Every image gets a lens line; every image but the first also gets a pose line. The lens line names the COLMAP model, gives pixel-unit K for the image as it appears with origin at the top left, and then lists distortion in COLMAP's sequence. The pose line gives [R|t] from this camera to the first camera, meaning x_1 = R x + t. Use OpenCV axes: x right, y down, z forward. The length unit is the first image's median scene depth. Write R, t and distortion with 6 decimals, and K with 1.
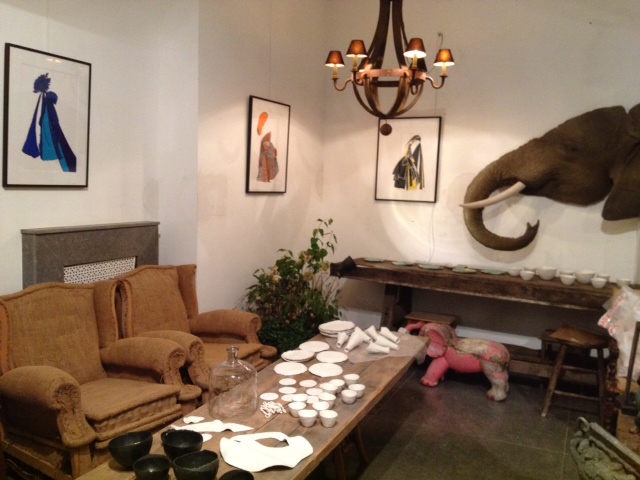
lens RADIAL K [[600.2, 0, 320.0], [0, 600.2, 240.0], [0, 0, 1]] dist [-0.008262, -0.010444]
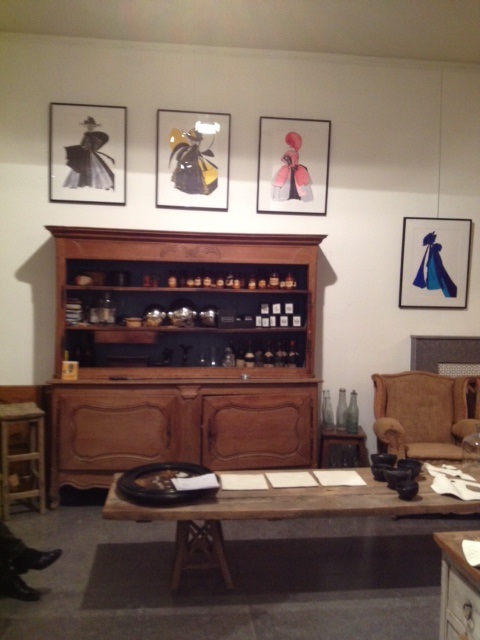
lens RADIAL K [[600.2, 0, 240.0], [0, 600.2, 320.0], [0, 0, 1]] dist [-0.008262, -0.010444]
pose [[0.500578, 0.021727, -0.865419, 0.594116], [-0.089332, 0.995645, -0.026676, 0.023341], [0.861070, 0.090663, 0.500338, -0.142452]]
